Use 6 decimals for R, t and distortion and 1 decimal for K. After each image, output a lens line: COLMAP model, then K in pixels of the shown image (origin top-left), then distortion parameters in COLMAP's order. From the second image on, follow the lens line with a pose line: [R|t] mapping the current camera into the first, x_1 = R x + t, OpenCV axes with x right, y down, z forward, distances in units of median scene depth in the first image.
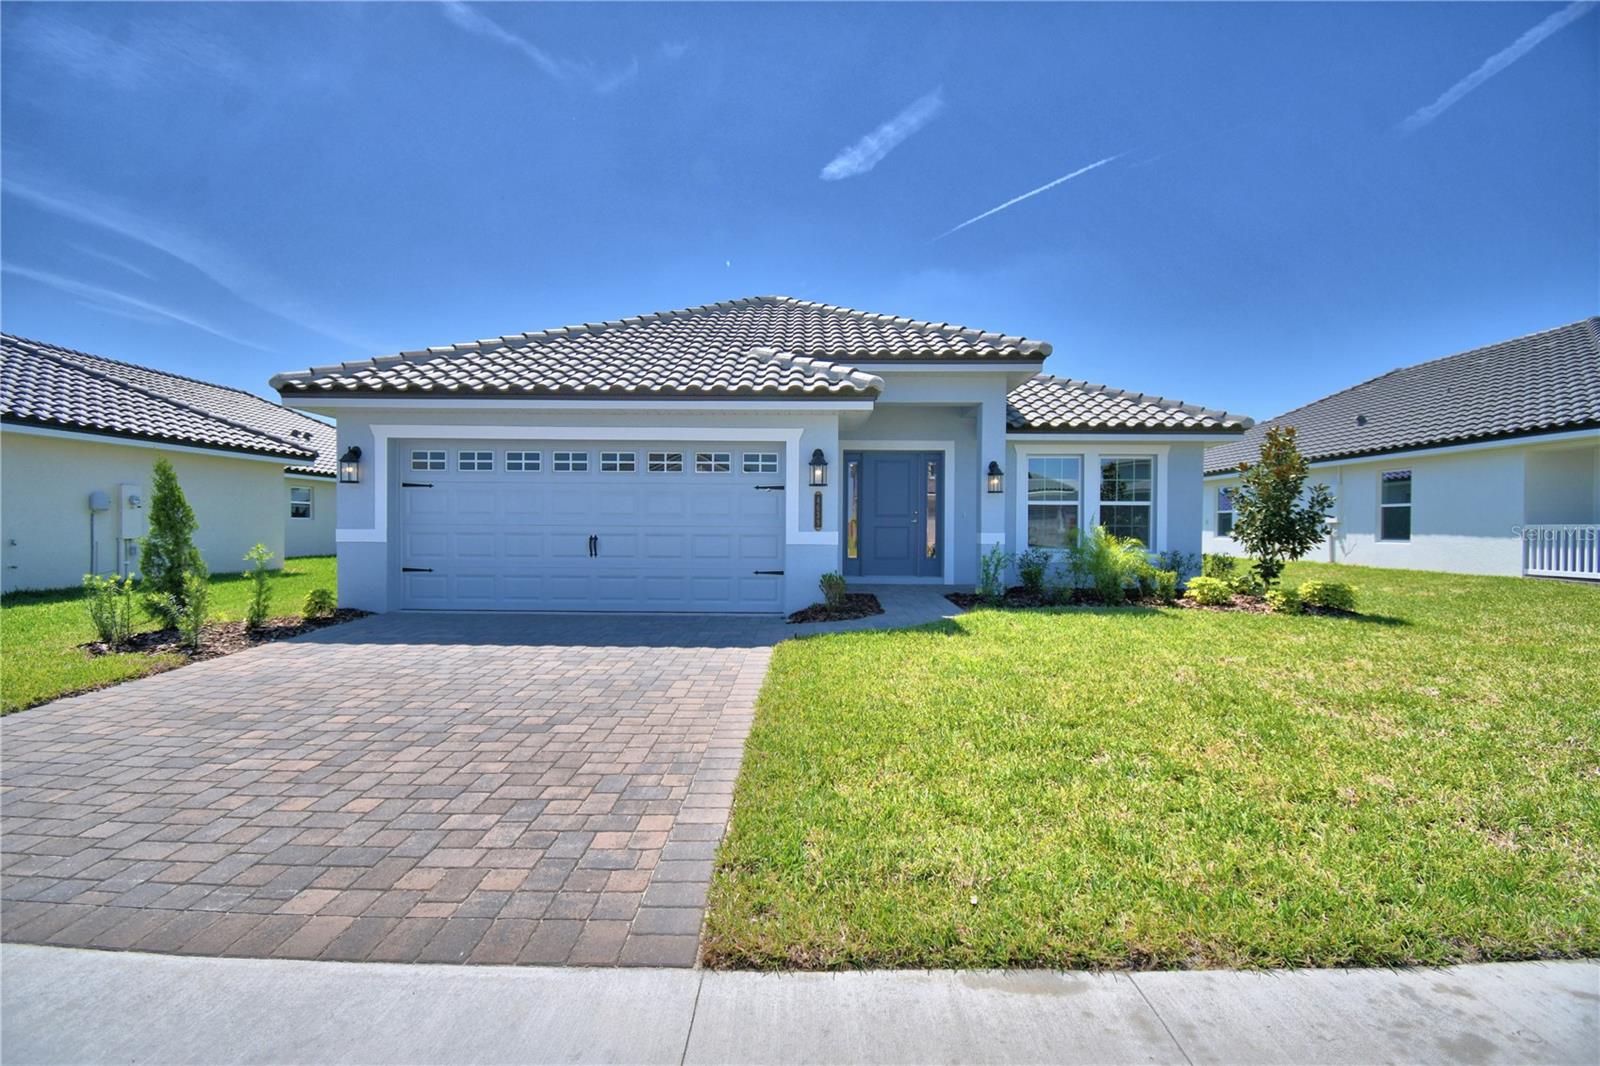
lens RADIAL K [[704.1, 0, 796.5], [0, 704.1, 537.6], [0, 0, 1]] dist [0.026677, -0.028494]
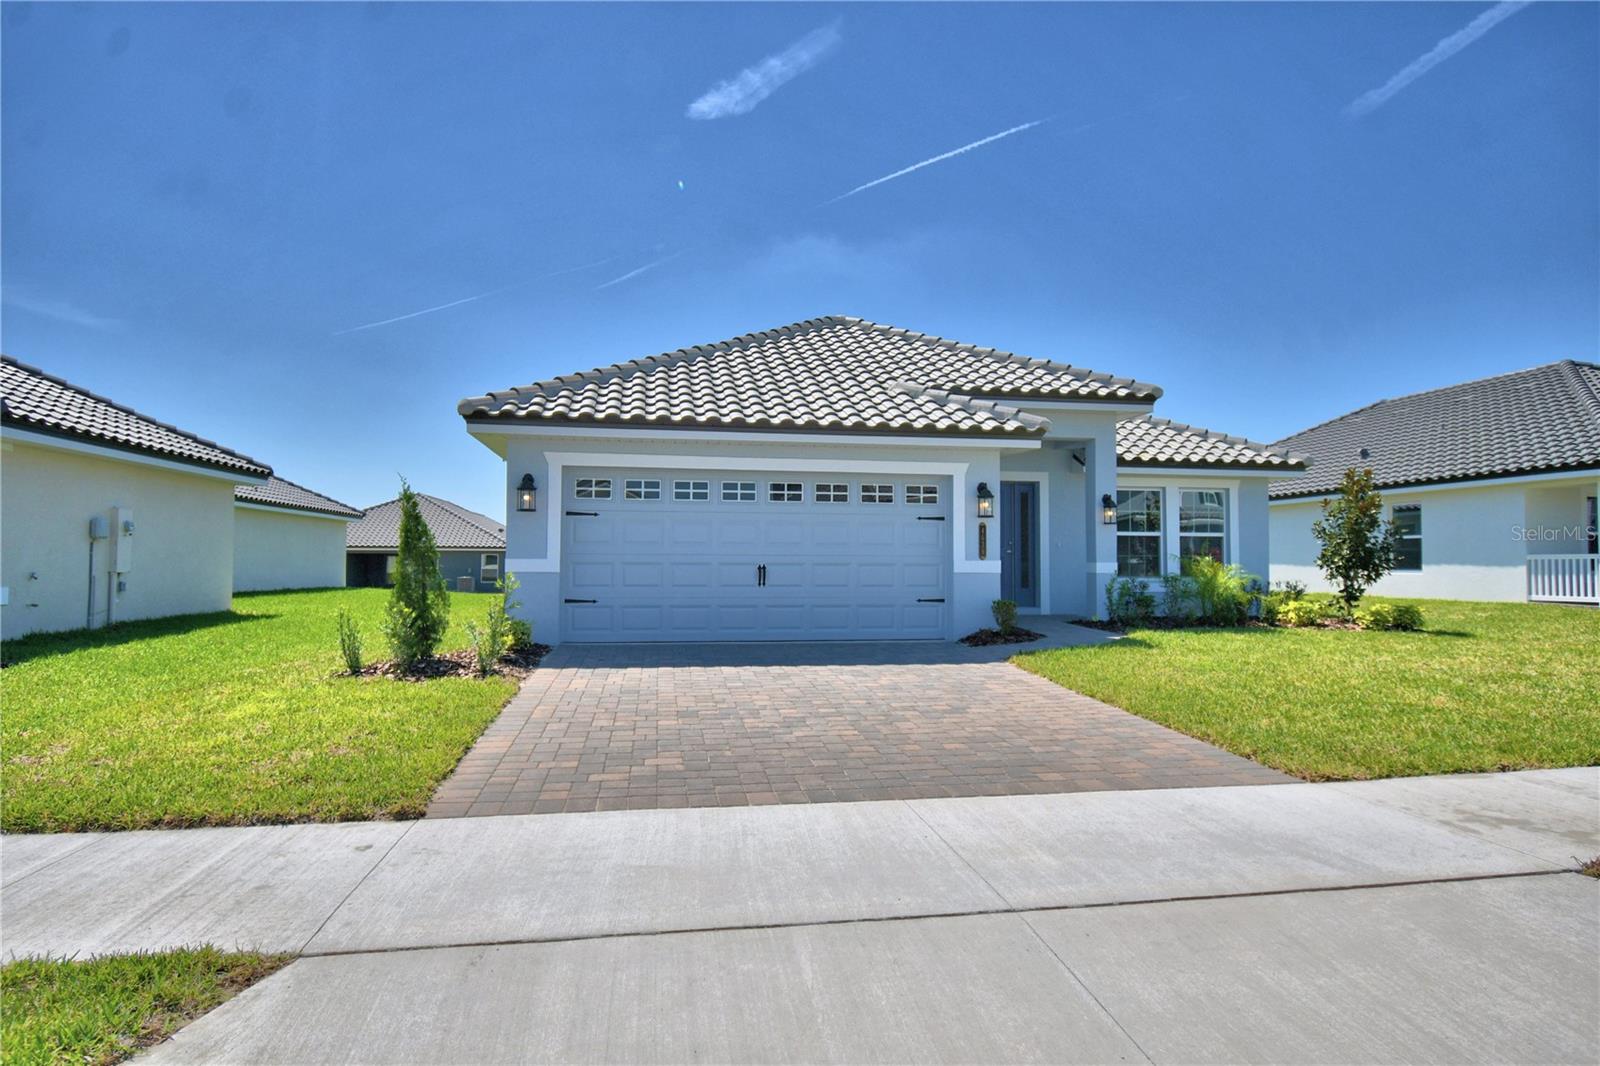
lens RADIAL K [[924.4, 0, 801.8], [0, 924.4, 551.2], [0, 0, 1]] dist [0.030458, -0.040770]
pose [[0.983333, 0.000521, 0.181815, -0.395545], [0.004459, 0.999626, -0.026982, 0.011154], [-0.181761, 0.027343, 0.982963, -0.257544]]
